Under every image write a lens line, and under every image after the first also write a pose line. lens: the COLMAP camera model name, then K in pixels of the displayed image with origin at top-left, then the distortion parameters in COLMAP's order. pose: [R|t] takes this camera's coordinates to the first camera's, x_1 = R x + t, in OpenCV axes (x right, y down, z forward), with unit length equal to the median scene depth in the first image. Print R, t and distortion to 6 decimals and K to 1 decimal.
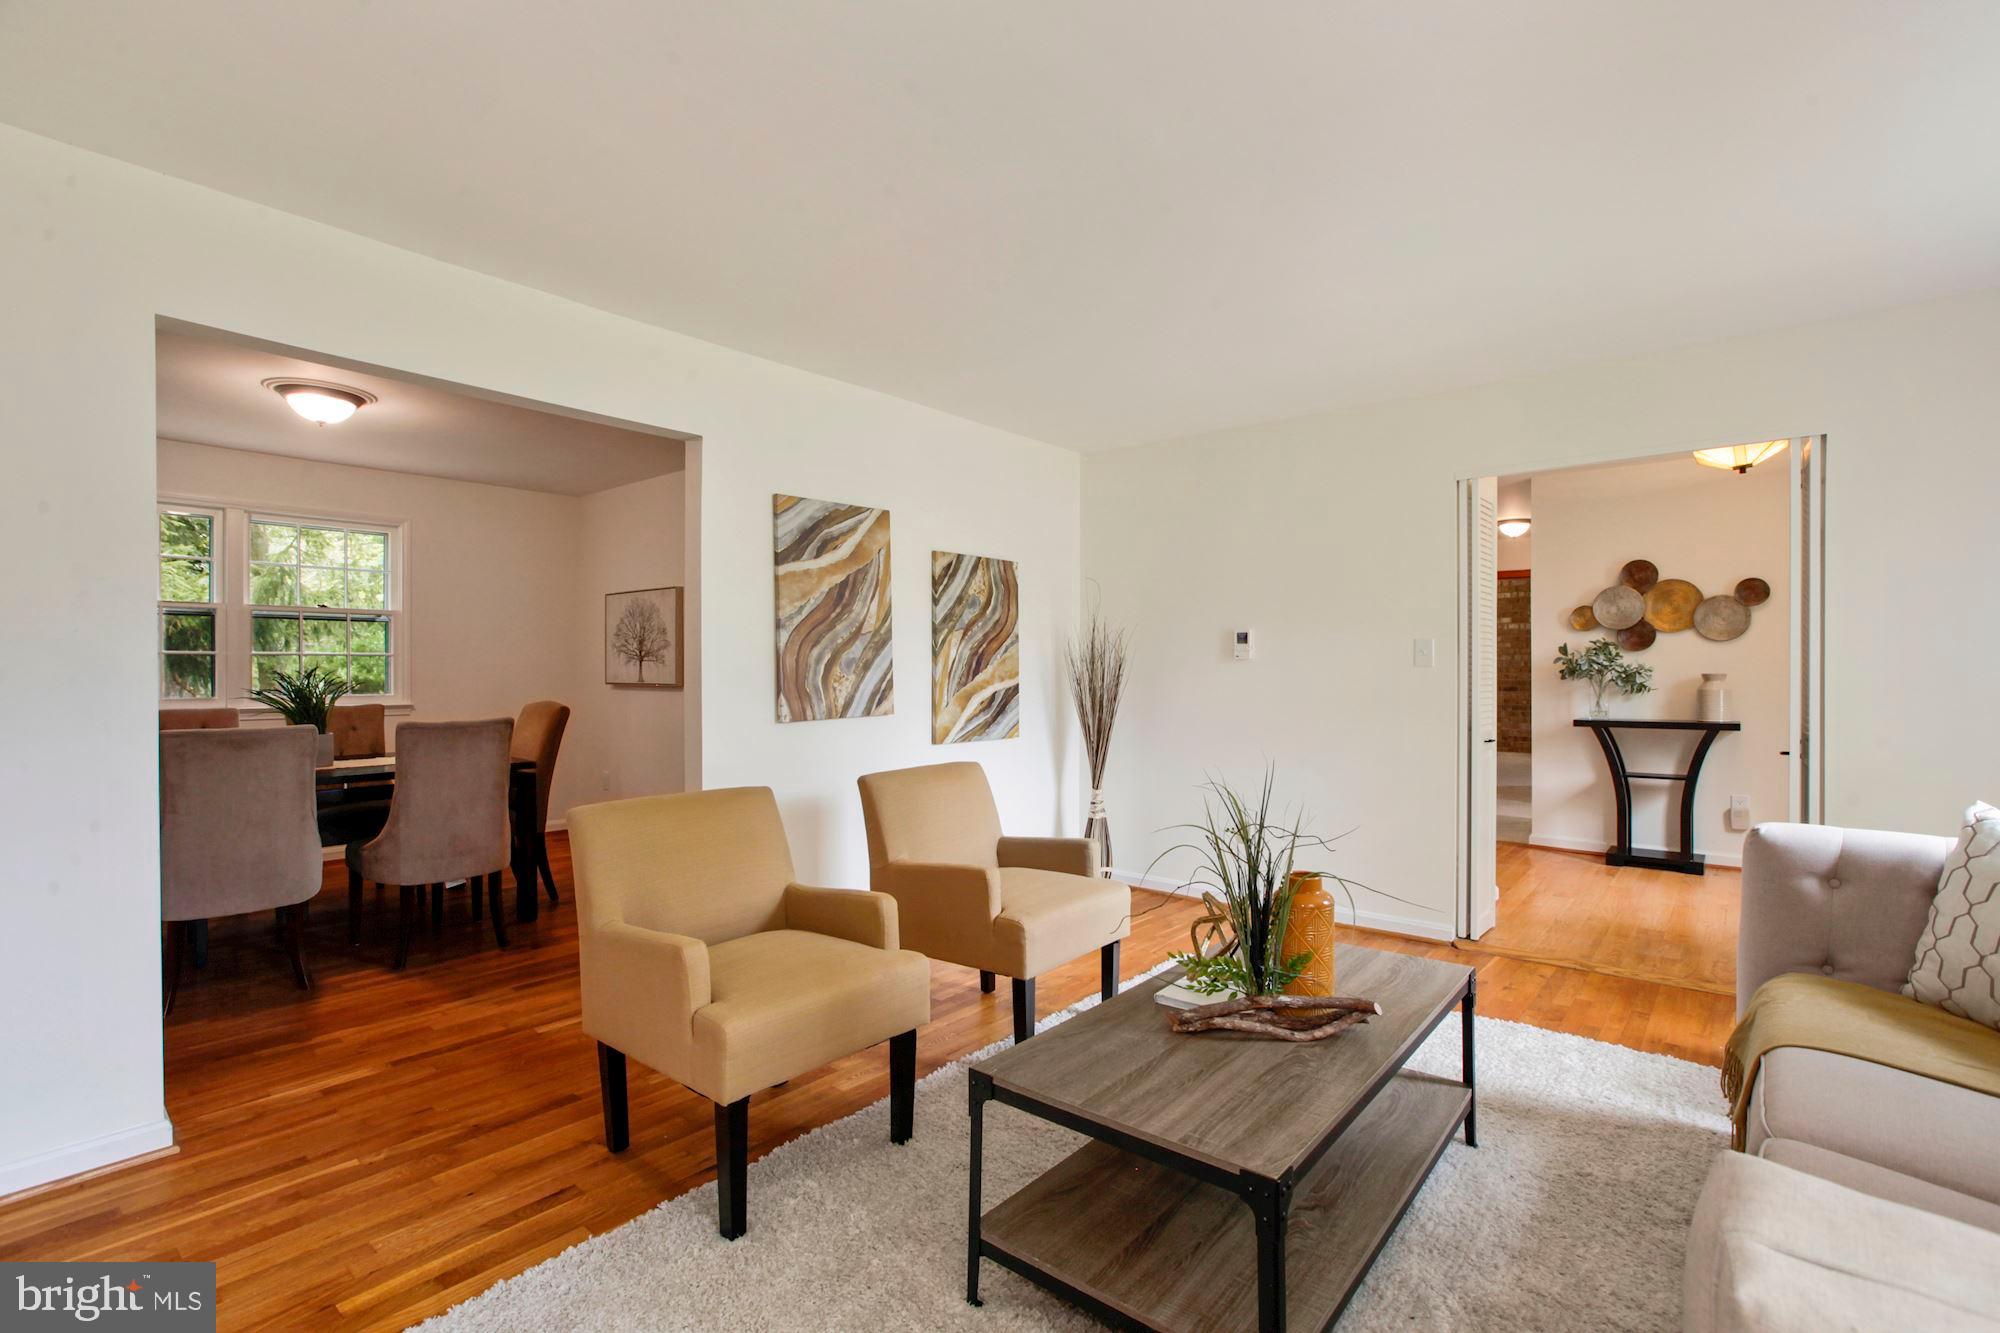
lens RADIAL K [[926.2, 0, 990.6], [0, 926.2, 661.3], [0, 0, 1]] dist [-0.029167, 0.000636]
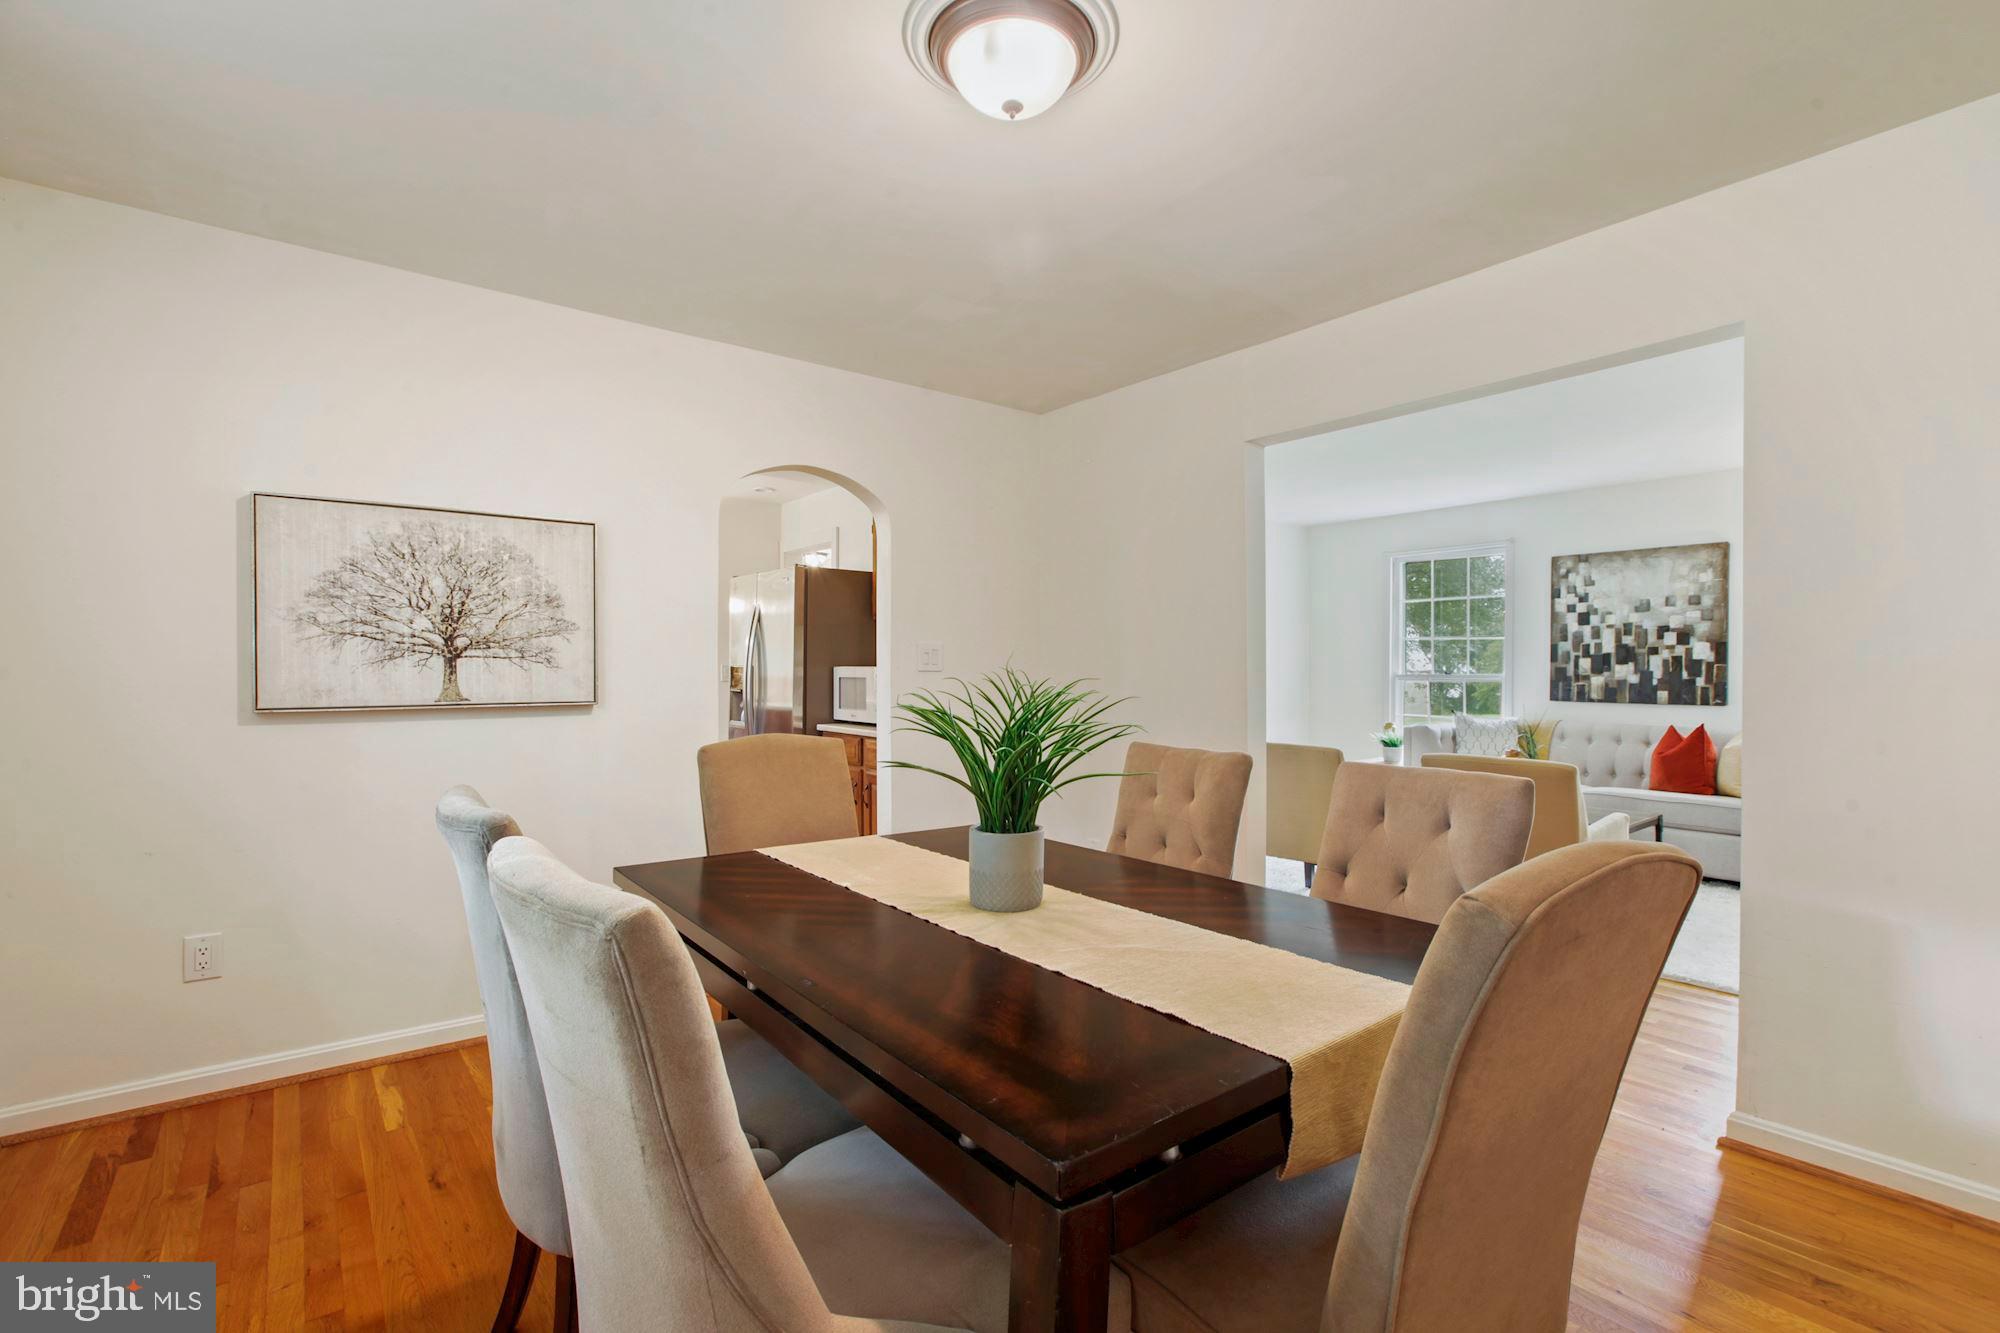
lens RADIAL K [[916.1, 0, 1006.4], [0, 916.1, 664.4], [0, 0, 1]] dist [-0.037269, 0.017732]
pose [[0.207257, 0.004430, 0.978276, -1.196098], [-0.002572, 0.999989, -0.003983, 0.006850], [-0.978283, -0.001691, 0.207266, 0.945402]]
